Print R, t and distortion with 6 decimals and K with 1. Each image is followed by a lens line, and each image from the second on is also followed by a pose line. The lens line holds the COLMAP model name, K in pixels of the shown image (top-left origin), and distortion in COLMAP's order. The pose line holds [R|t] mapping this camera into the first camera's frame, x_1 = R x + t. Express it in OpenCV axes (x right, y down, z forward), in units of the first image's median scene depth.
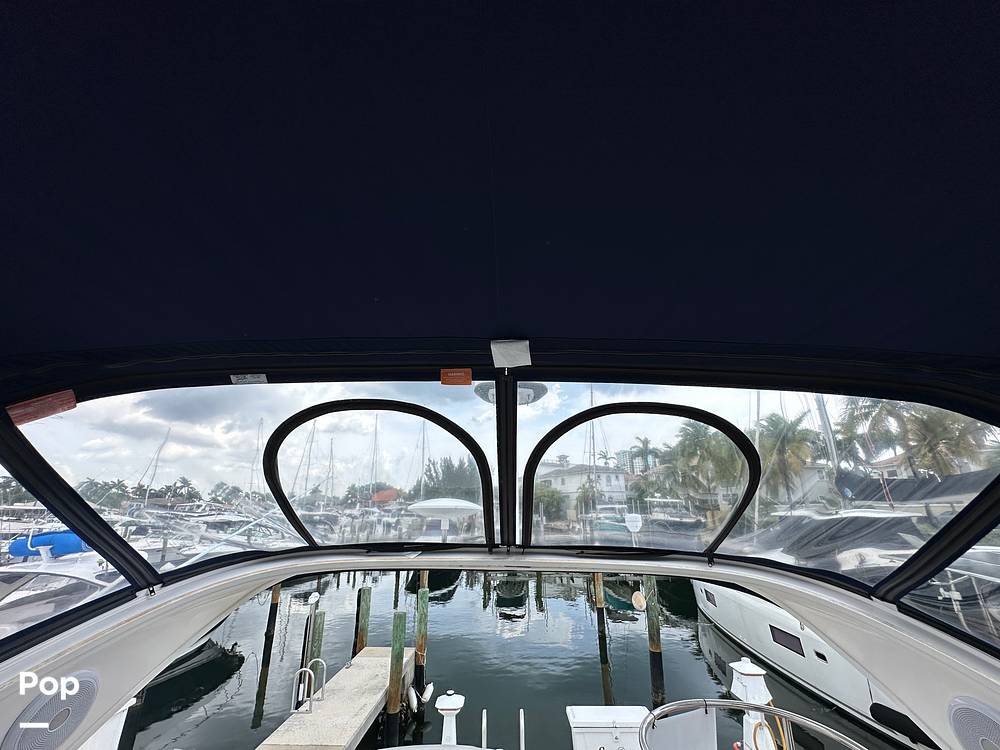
lens RADIAL K [[395.0, 0, 498.4], [0, 395.0, 372.7], [0, 0, 1]] dist [0.003086, 0.000358]
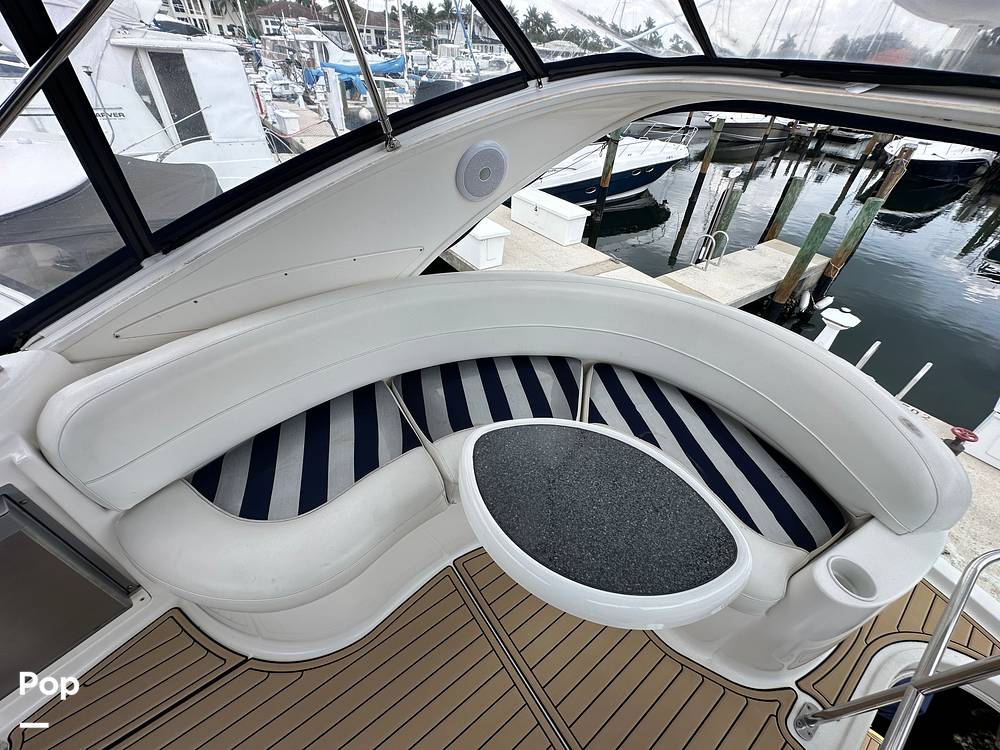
lens RADIAL K [[404.9, 0, 506.4], [0, 404.9, 377.7], [0, 0, 1]] dist [-0.000076, -0.001022]
pose [[0.612348, 0.537385, -0.579868, 0.005767], [0.182358, 0.617677, 0.764997, 0.033245], [0.769269, -0.574189, 0.280237, 0.036510]]
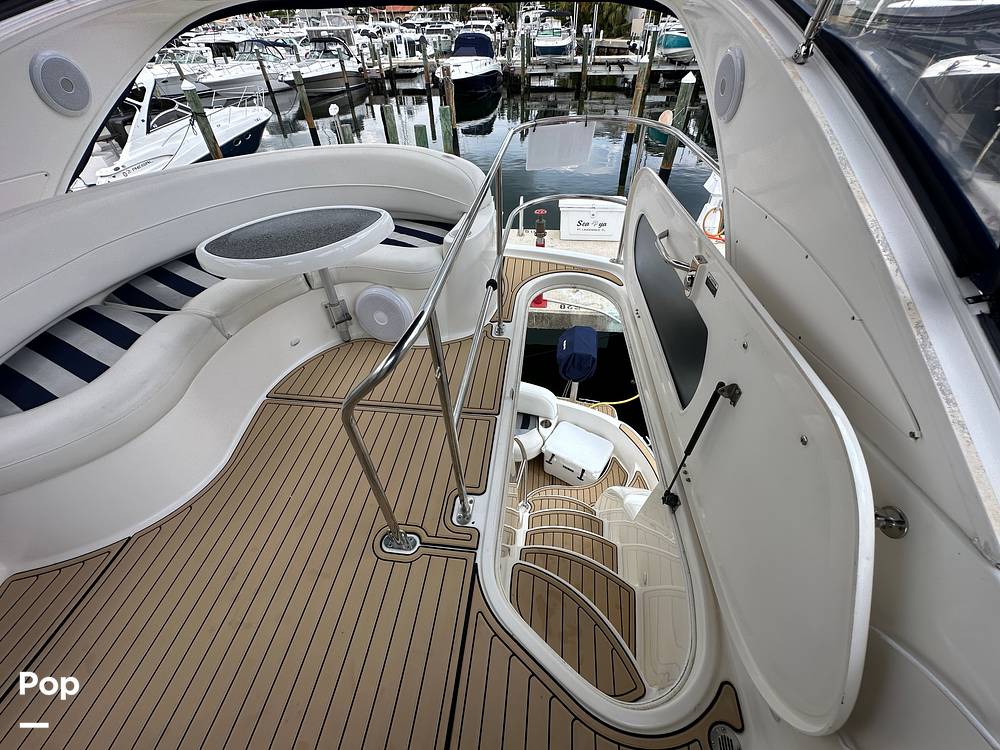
lens RADIAL K [[404.9, 0, 506.4], [0, 404.9, 377.7], [0, 0, 1]] dist [-0.000076, -0.001022]
pose [[0.995601, 0.054496, -0.076211, 0.067654], [0.038368, 0.504941, 0.862301, 0.027799], [0.085474, -0.861432, 0.500629, -0.052474]]
